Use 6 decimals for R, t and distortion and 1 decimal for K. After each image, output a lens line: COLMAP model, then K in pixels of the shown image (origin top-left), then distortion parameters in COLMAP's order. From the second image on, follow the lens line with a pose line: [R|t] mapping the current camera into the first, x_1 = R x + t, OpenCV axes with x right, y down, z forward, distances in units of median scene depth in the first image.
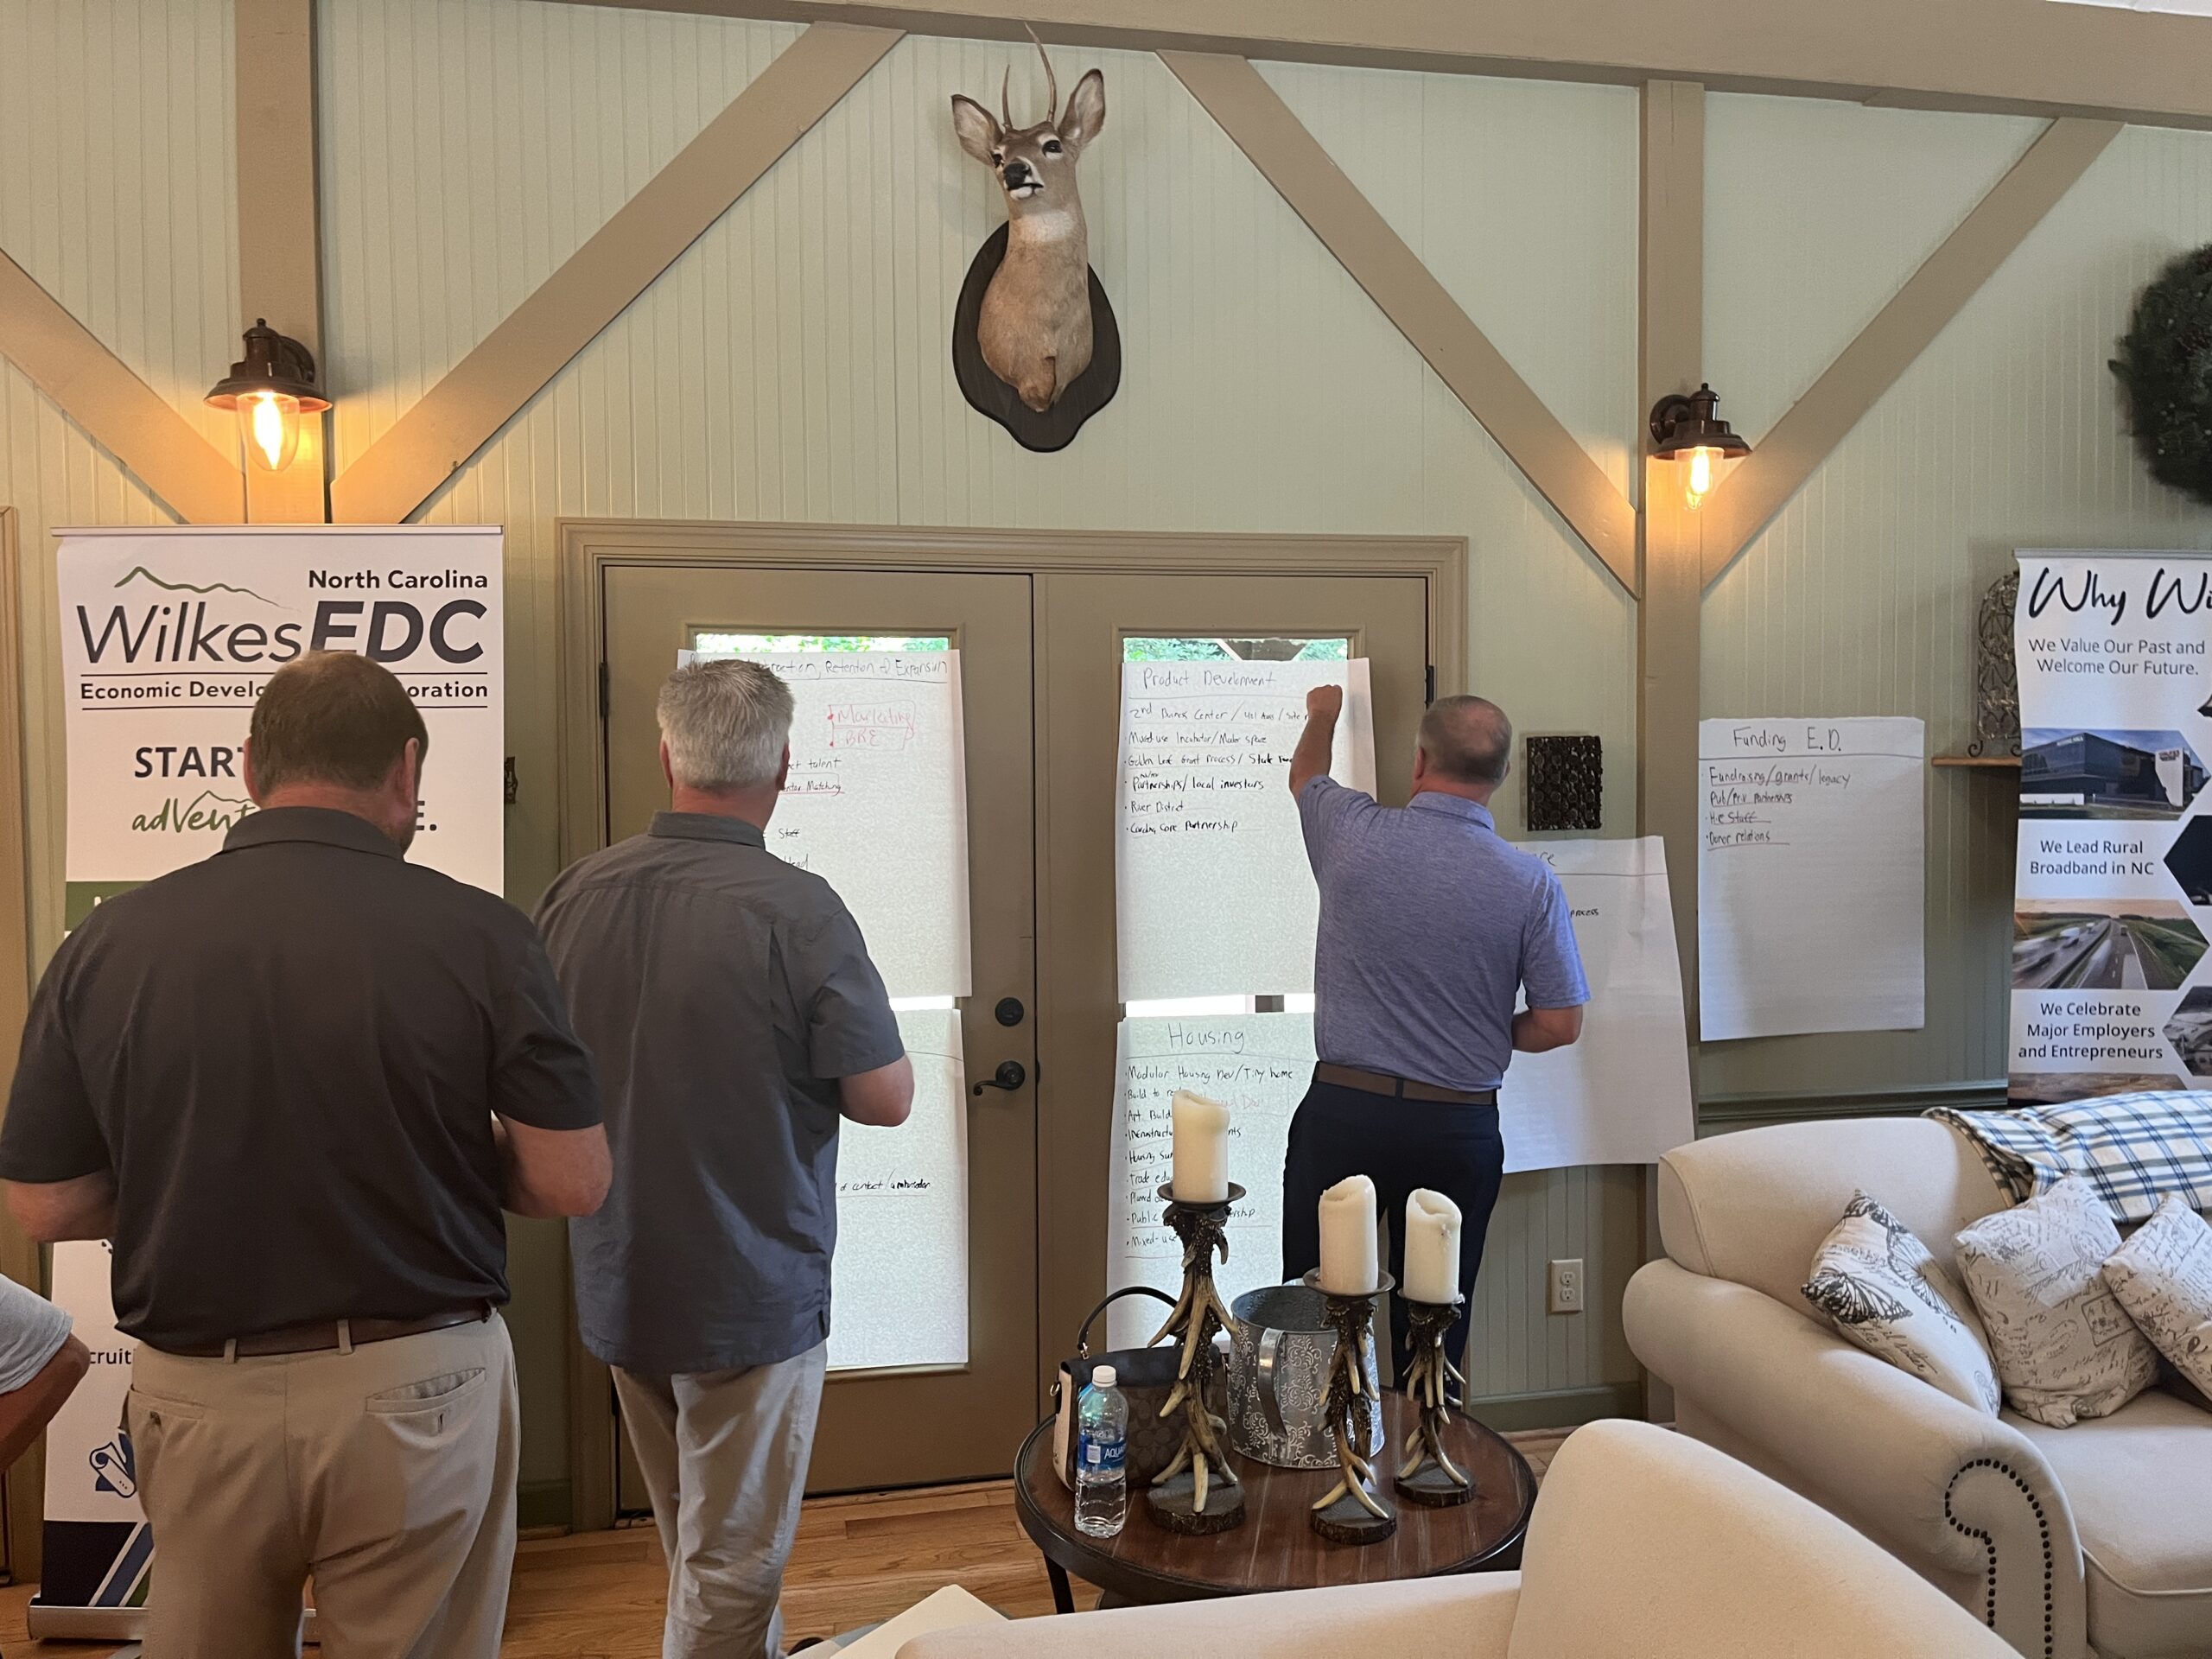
lens RADIAL K [[1663.0, 0, 1117.8], [0, 1663.0, 843.5], [0, 0, 1]] dist [0.071184, -0.090896]
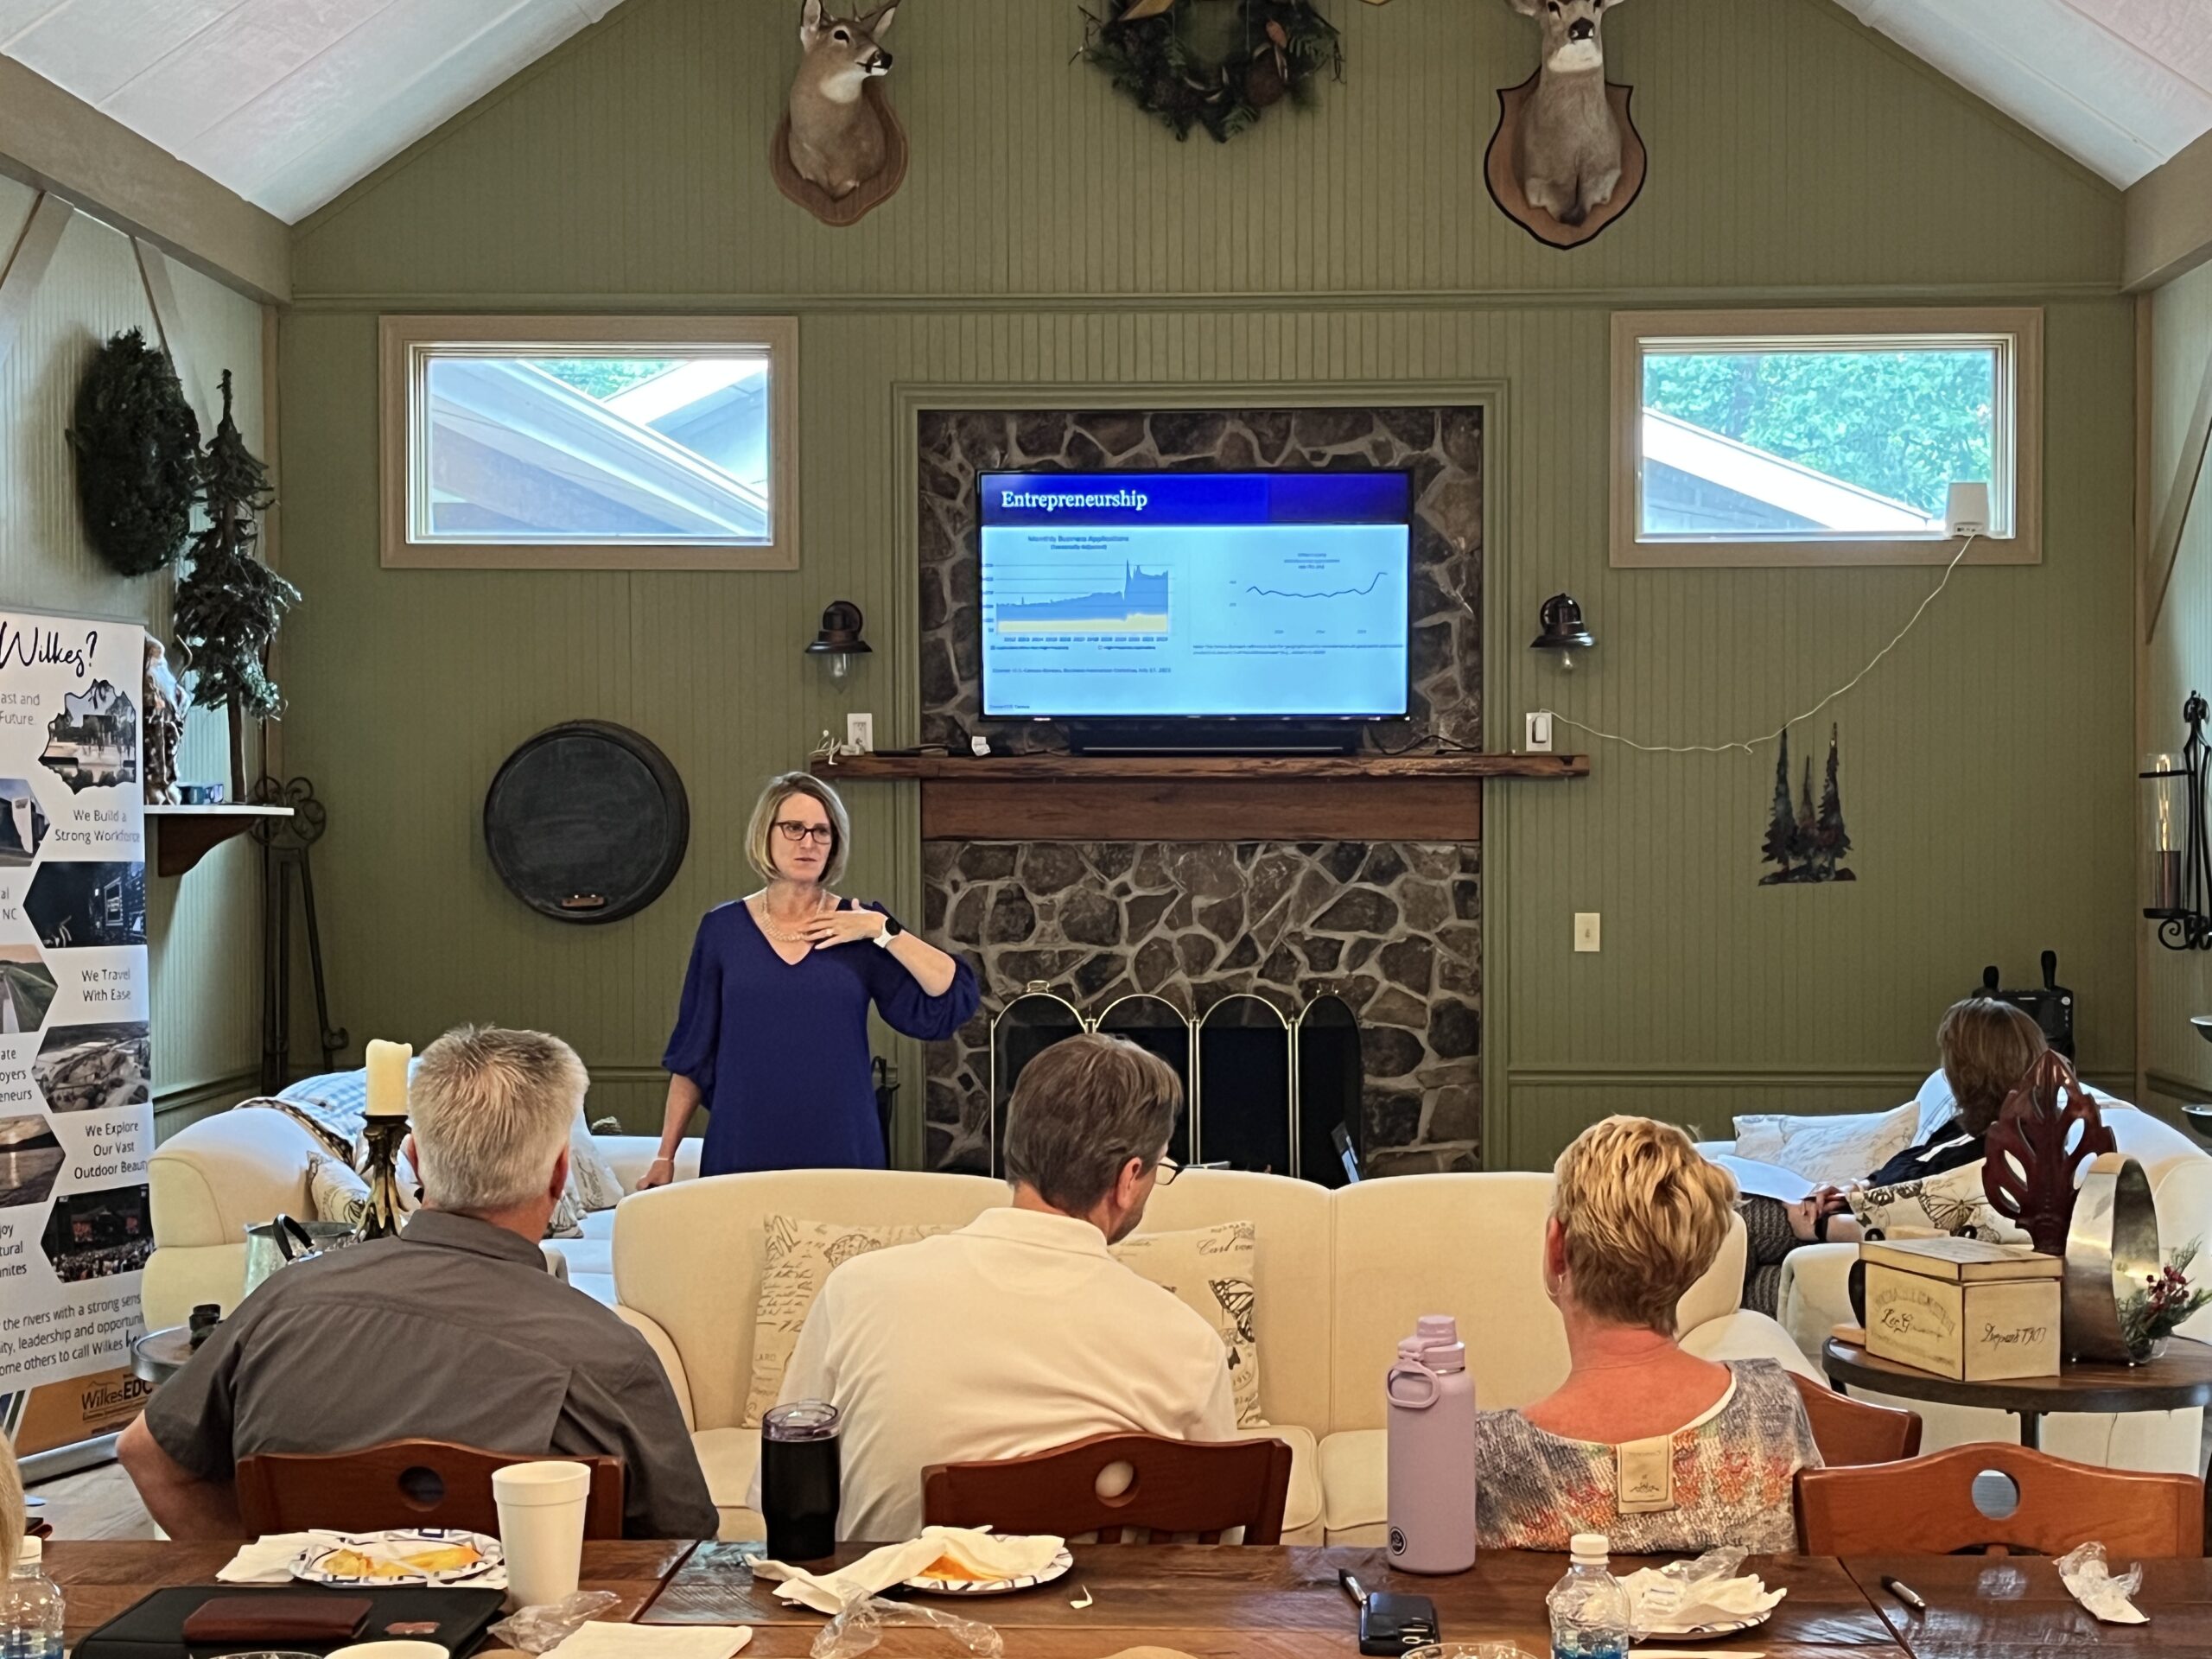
lens RADIAL K [[3135.6, 0, 1131.7], [0, 3135.6, 869.1], [0, 0, 1]] dist [0.095768, 0.000000]
pose [[0.227225, -0.006072, 0.973823, -1.543669], [0.028685, 0.999588, -0.000460, 0.011872], [-0.973420, 0.028039, 0.227306, -0.118975]]
